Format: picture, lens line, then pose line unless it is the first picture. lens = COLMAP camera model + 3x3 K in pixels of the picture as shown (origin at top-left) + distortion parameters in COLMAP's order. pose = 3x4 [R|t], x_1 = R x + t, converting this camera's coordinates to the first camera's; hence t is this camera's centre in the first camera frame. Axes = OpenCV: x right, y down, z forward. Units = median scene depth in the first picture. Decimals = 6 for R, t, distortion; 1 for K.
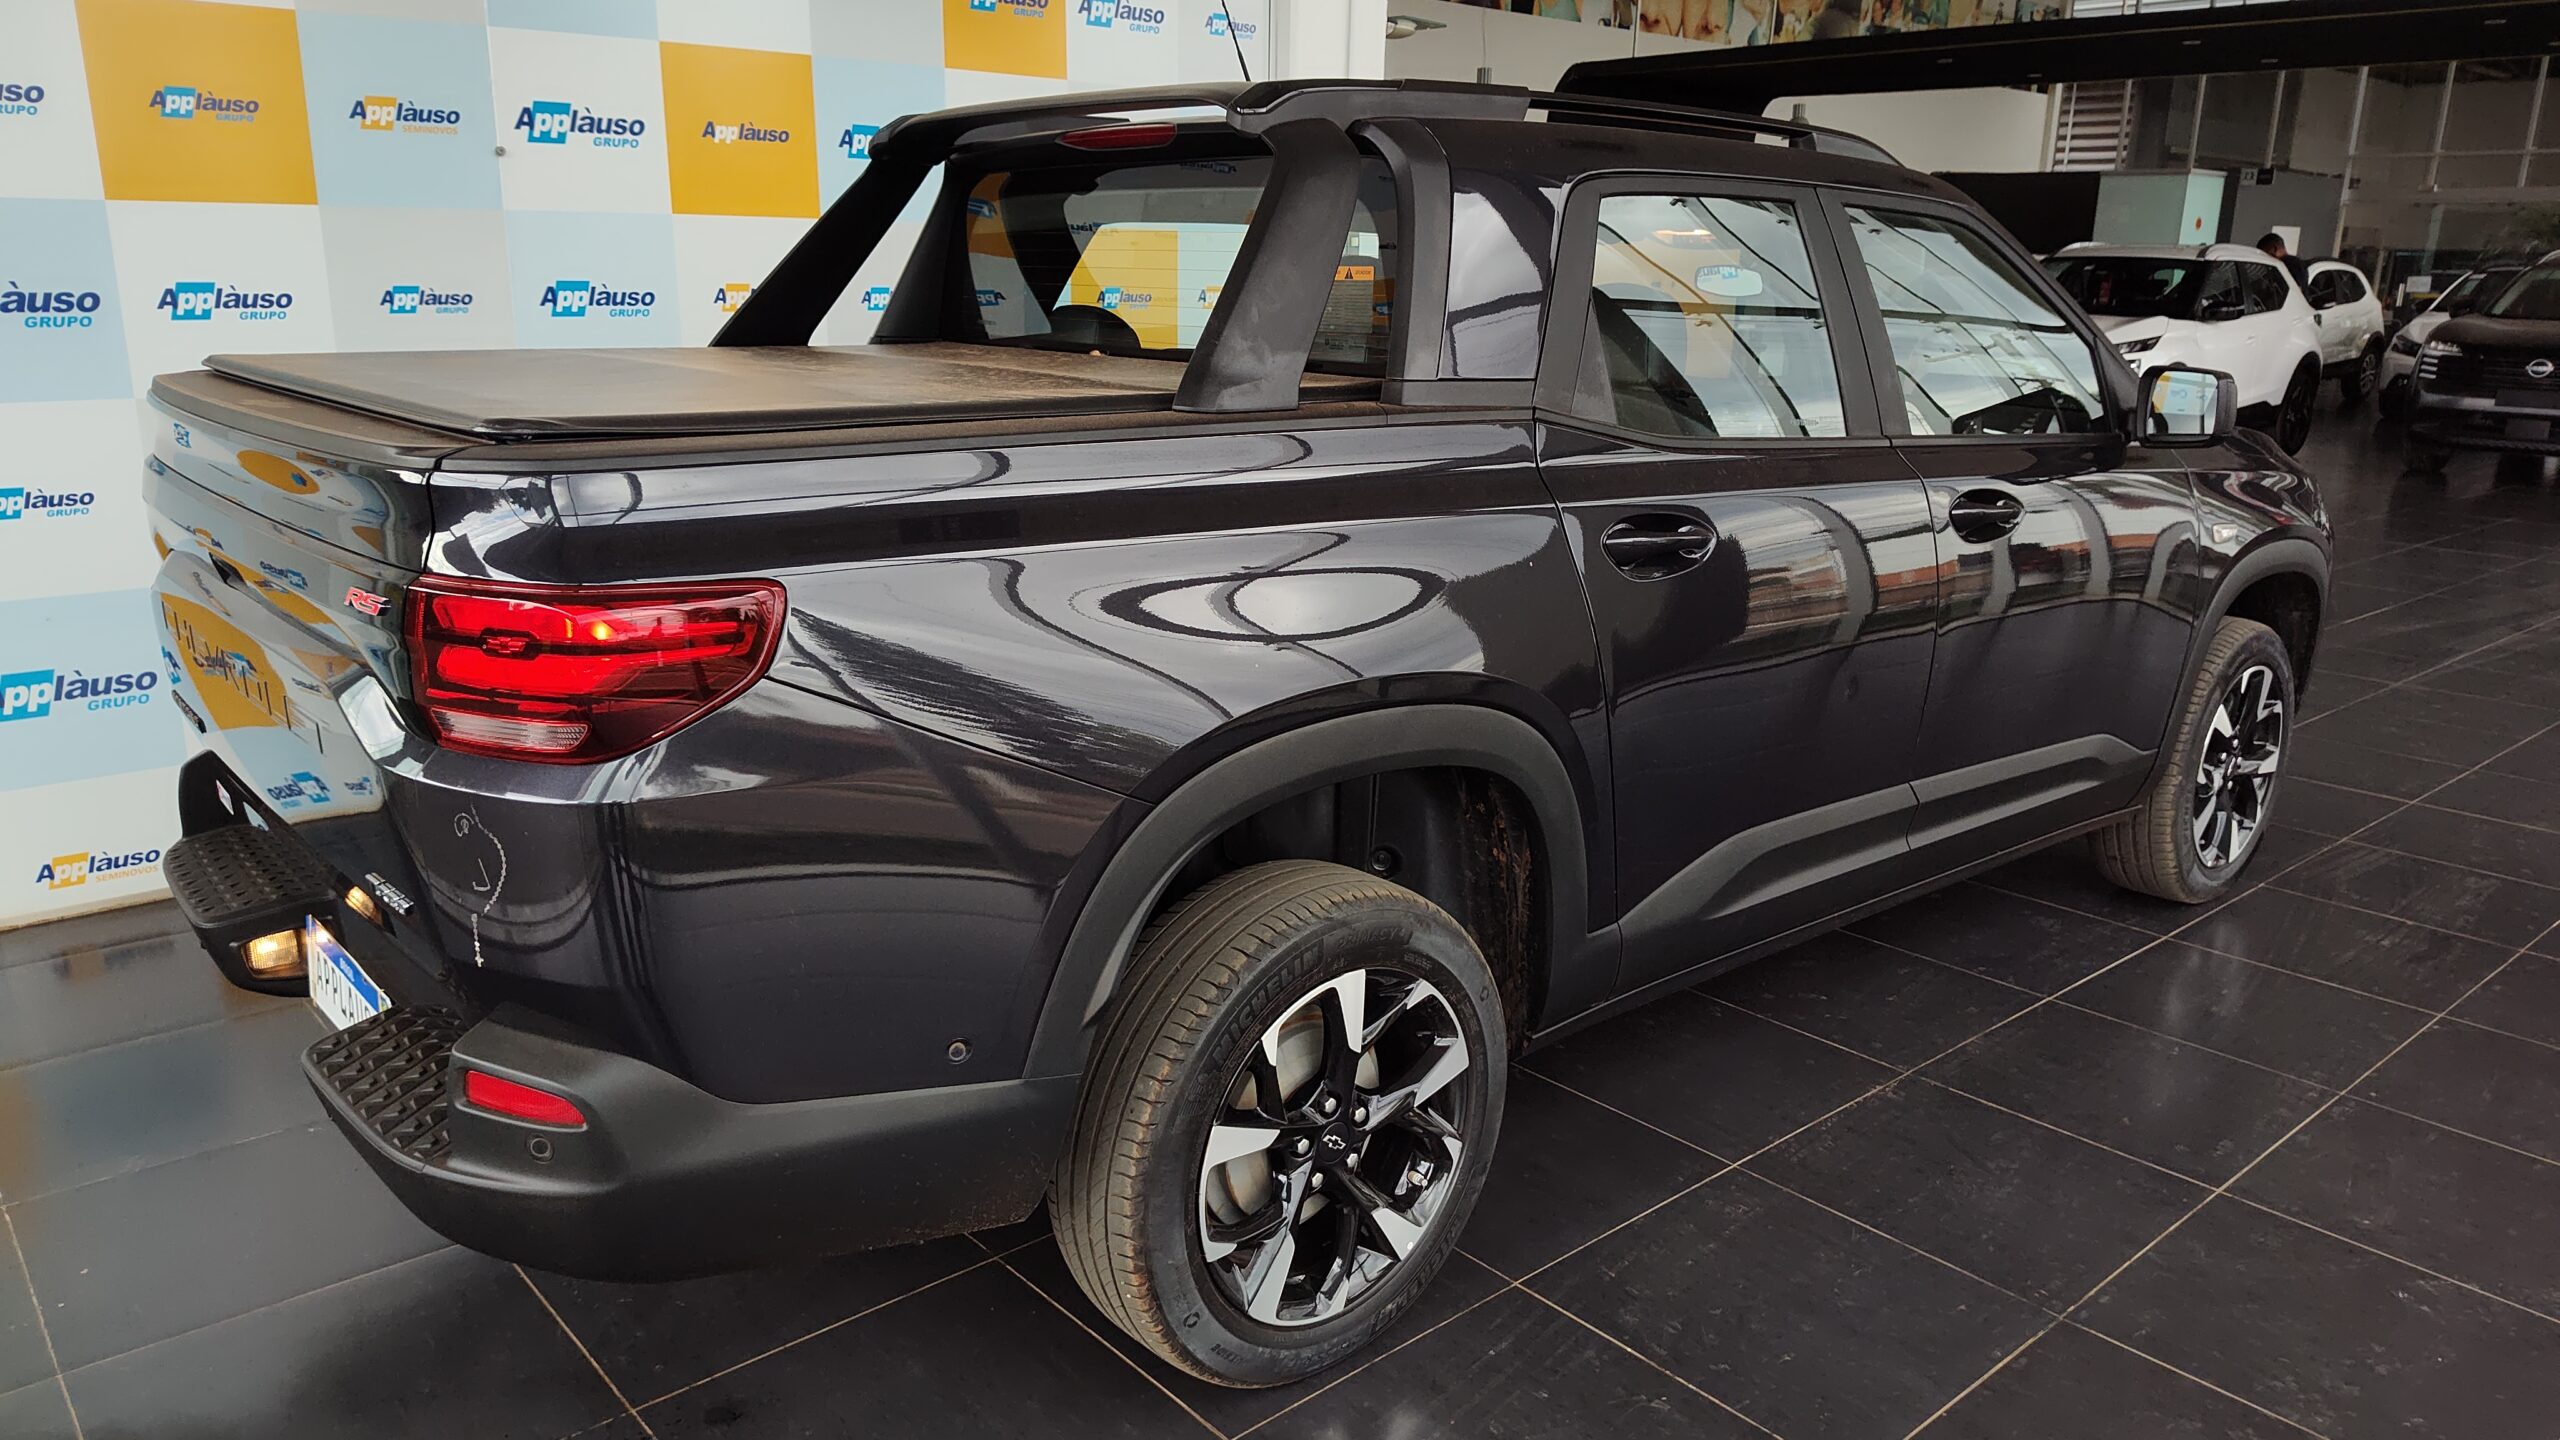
lens RADIAL K [[1772.3, 0, 1281.3], [0, 1772.3, 720.8], [0, 0, 1]] dist [0.027548, -0.040383]
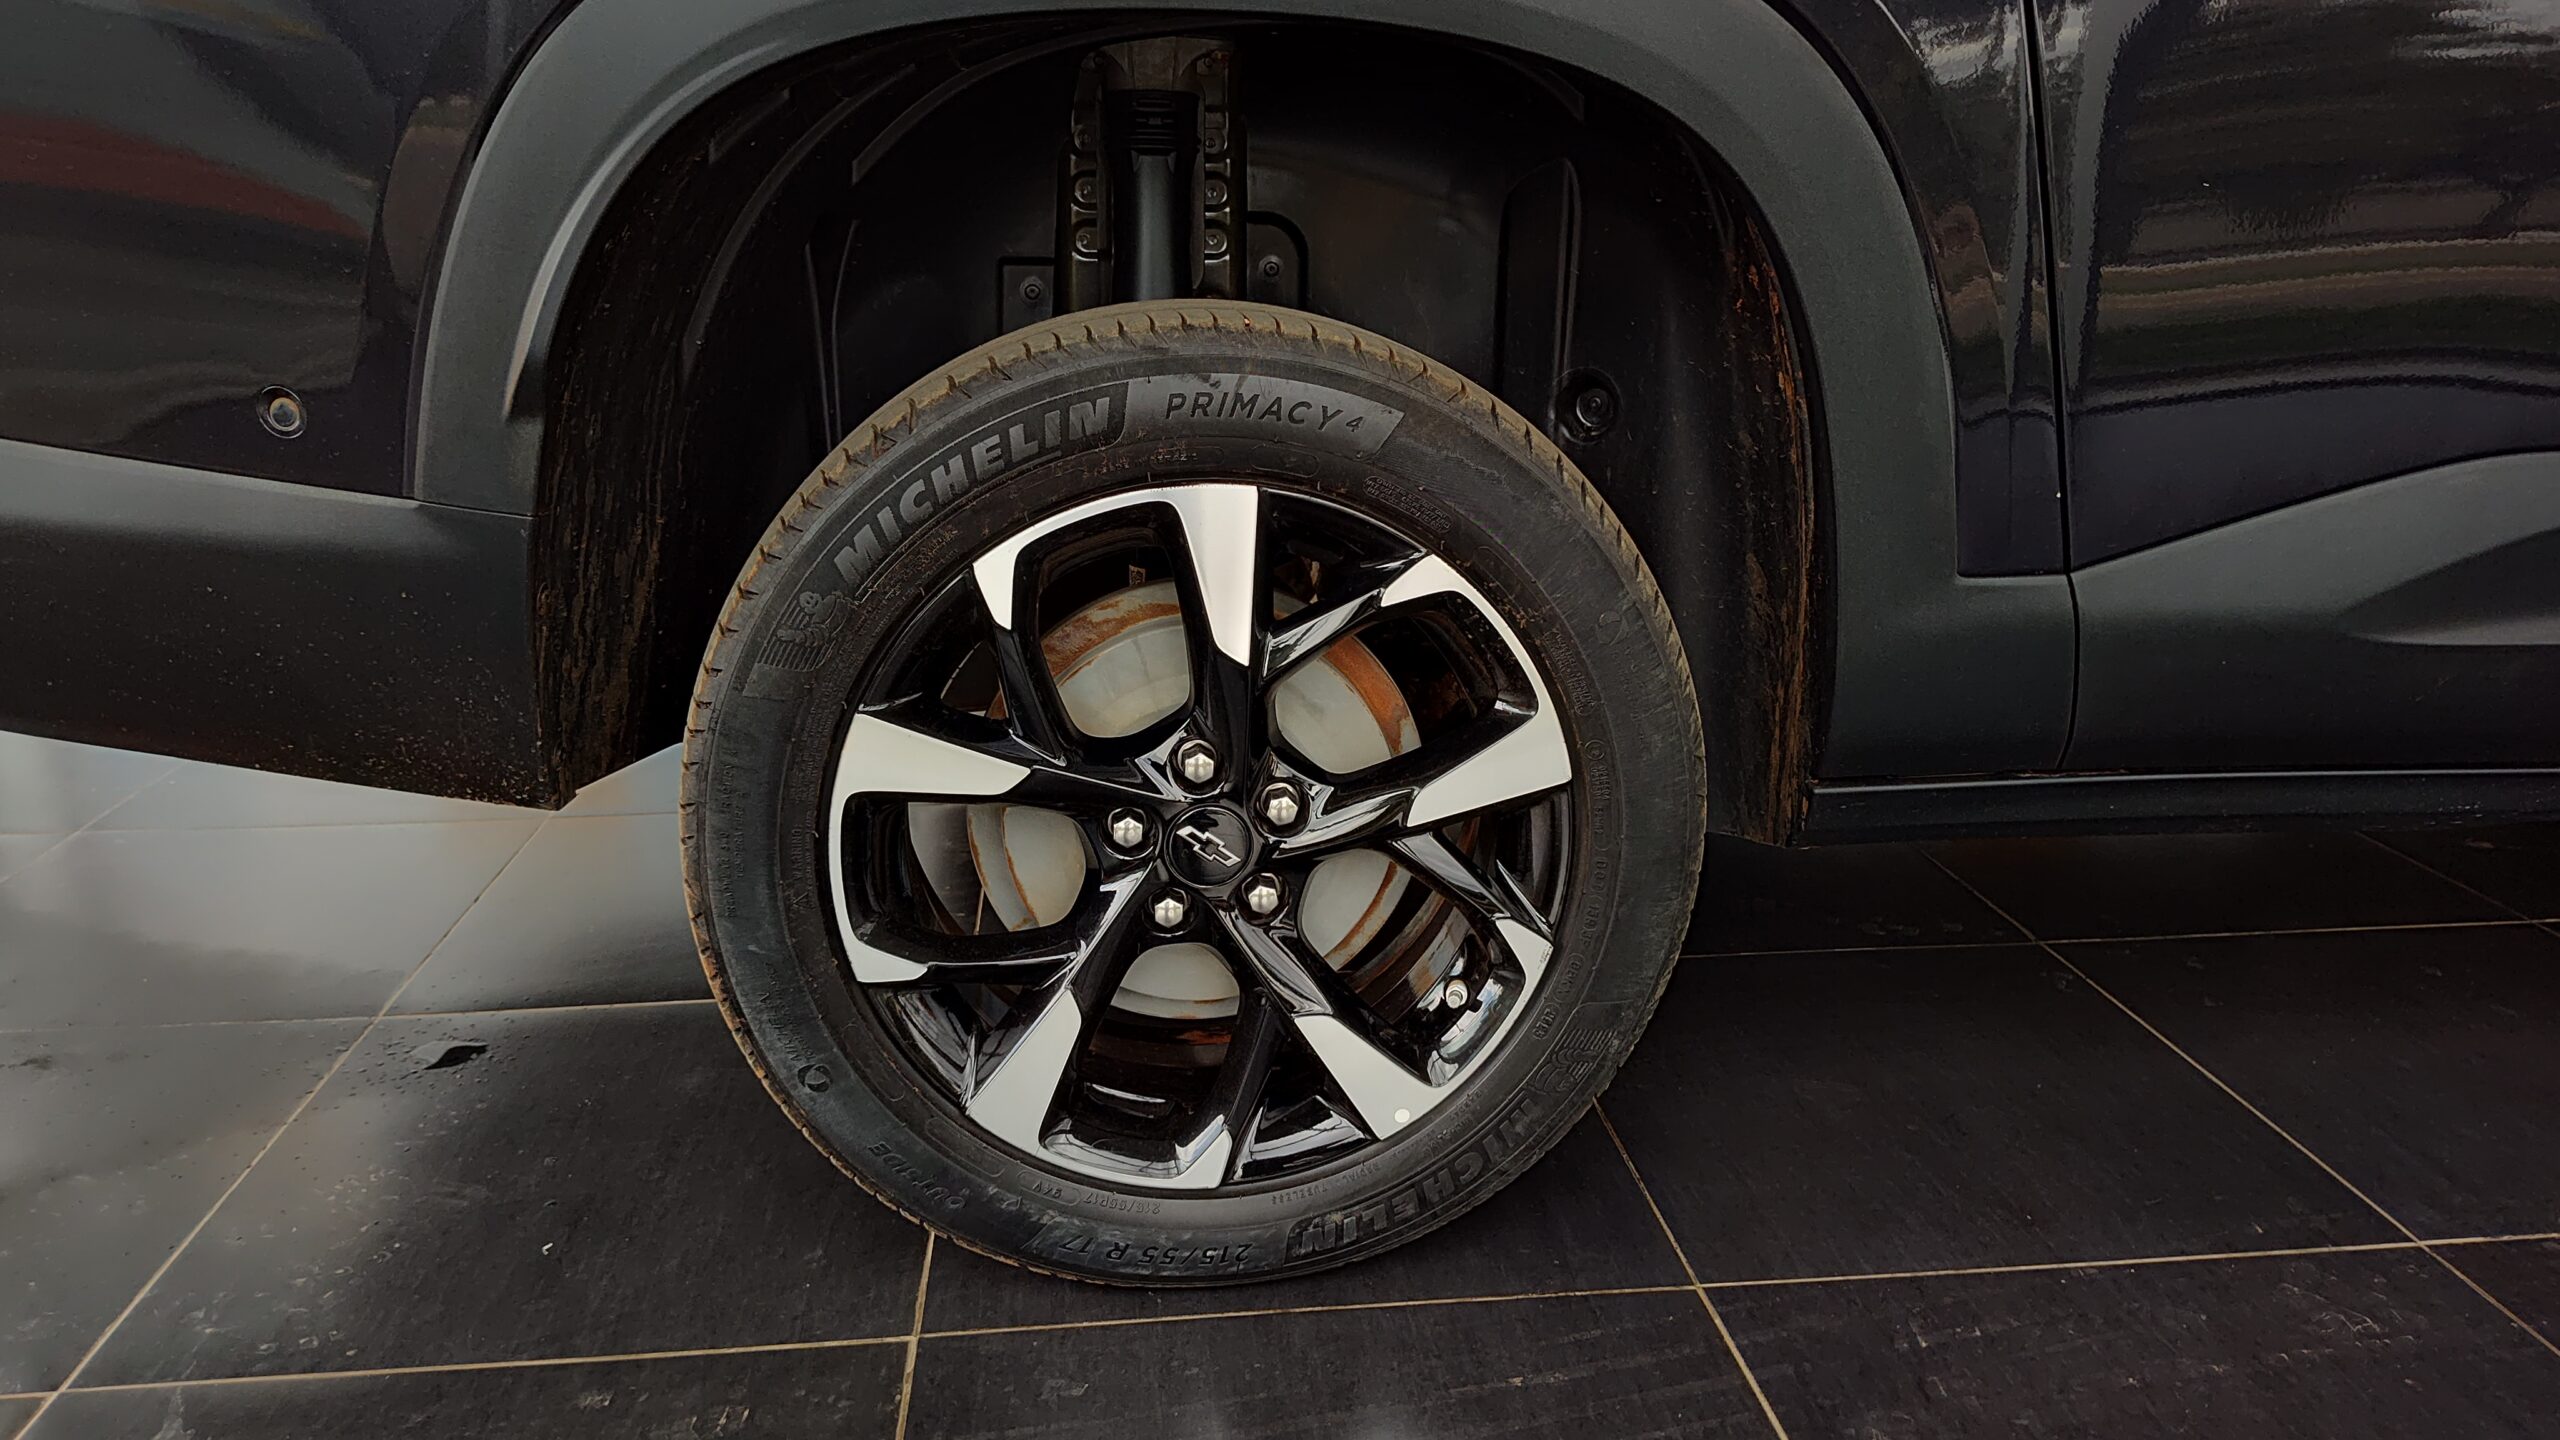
lens RADIAL K [[1772.3, 0, 1275.5], [0, 1772.3, 720.4], [0, 0, 1]] dist [0.027548, -0.040383]
pose [[0.812433, 0.147068, -0.564201, 0.324635], [-0.135561, 0.988793, 0.062540, 0.169547], [0.567076, 0.025674, 0.823265, 0.602127]]
